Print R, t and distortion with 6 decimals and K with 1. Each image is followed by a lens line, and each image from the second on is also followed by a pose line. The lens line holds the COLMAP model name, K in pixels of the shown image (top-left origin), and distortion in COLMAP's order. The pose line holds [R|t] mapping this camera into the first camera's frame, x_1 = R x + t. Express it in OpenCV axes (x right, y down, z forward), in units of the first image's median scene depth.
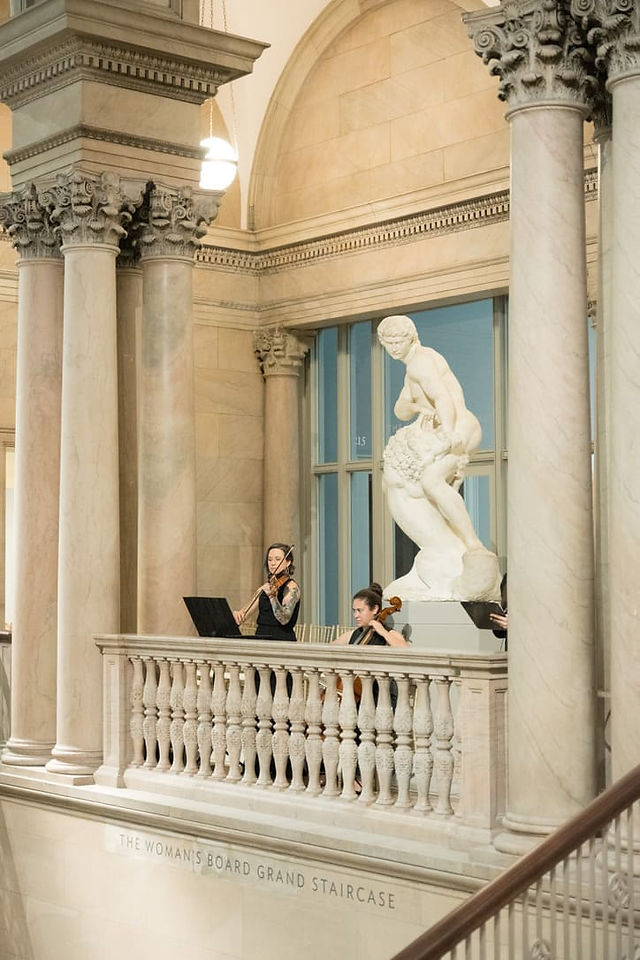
lens RADIAL K [[1622.5, 0, 320.0], [0, 1622.5, 480.0], [0, 0, 1]] dist [-0.150807, -0.081195]
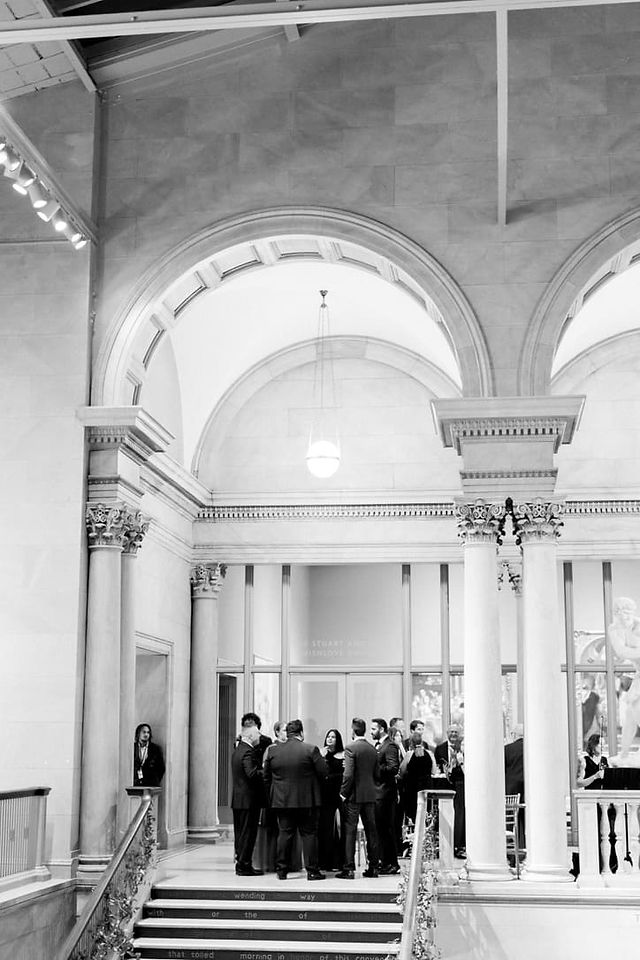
lens RADIAL K [[1366.1, 0, 320.0], [0, 1366.1, 480.0], [0, 0, 1]] dist [0.012117, 0.032249]
pose [[0.740931, 0.130363, 0.658806, -0.773510], [-0.044298, 0.988329, -0.145748, 0.000887], [-0.670118, 0.078806, 0.738059, 0.088226]]
